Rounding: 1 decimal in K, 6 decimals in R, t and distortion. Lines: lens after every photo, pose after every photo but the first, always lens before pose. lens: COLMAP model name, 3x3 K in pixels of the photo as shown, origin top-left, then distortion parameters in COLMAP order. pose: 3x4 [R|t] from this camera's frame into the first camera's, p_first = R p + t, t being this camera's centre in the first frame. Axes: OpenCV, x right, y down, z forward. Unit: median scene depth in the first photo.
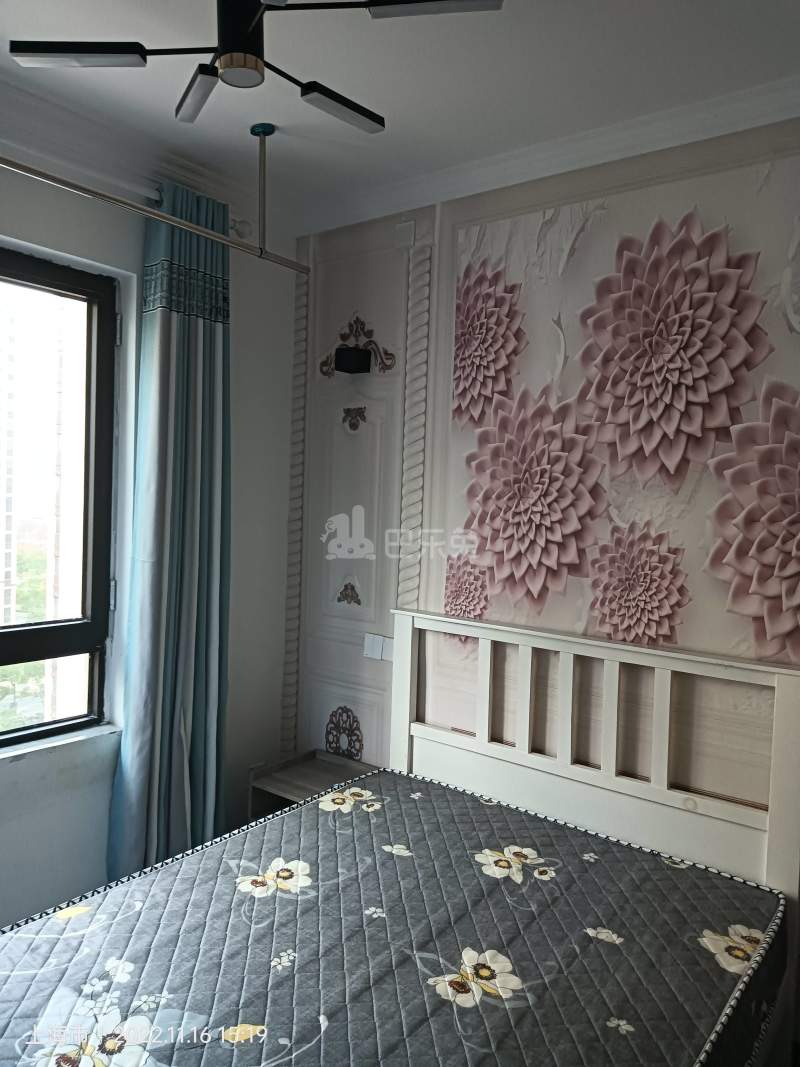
lens RADIAL K [[784.2, 0, 400.0], [0, 784.2, 533.5], [0, 0, 1]] dist [0.130865, -0.222106]
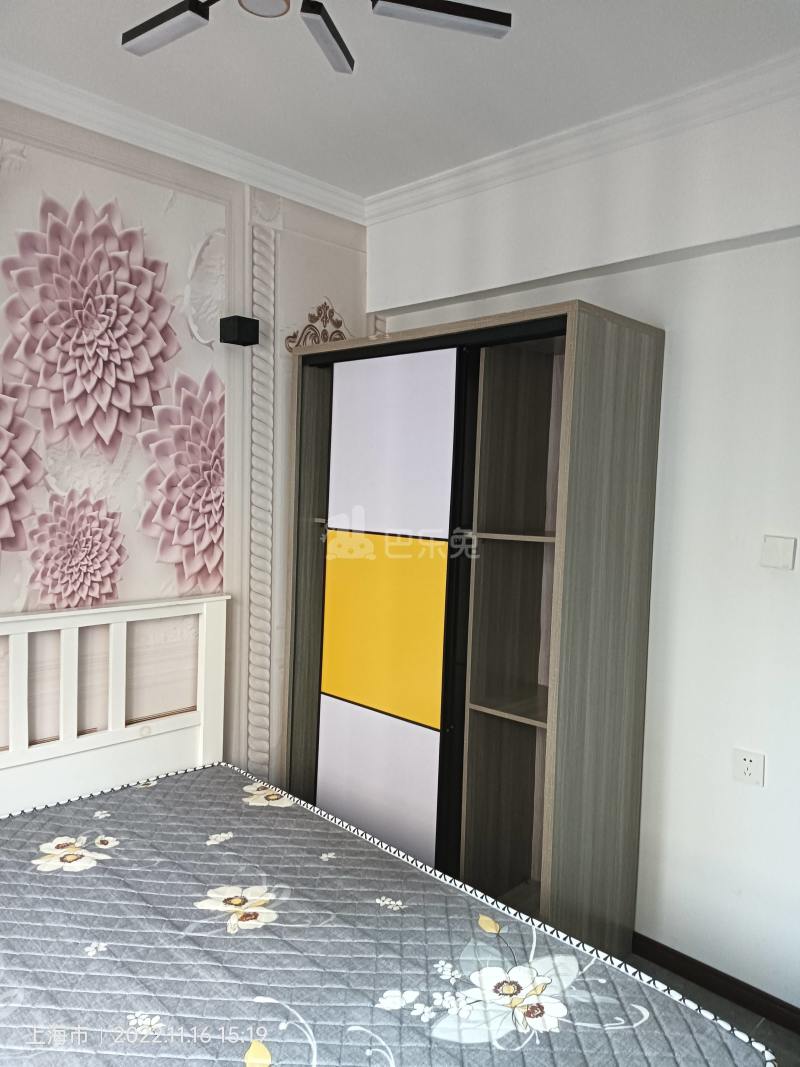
lens RADIAL K [[784.2, 0, 400.0], [0, 784.2, 533.5], [0, 0, 1]] dist [0.130865, -0.222106]
pose [[0.122560, -0.095366, 0.987869, -0.689467], [0.018840, 0.995417, 0.093757, -0.048121], [-0.992282, 0.007121, 0.123795, 0.470260]]
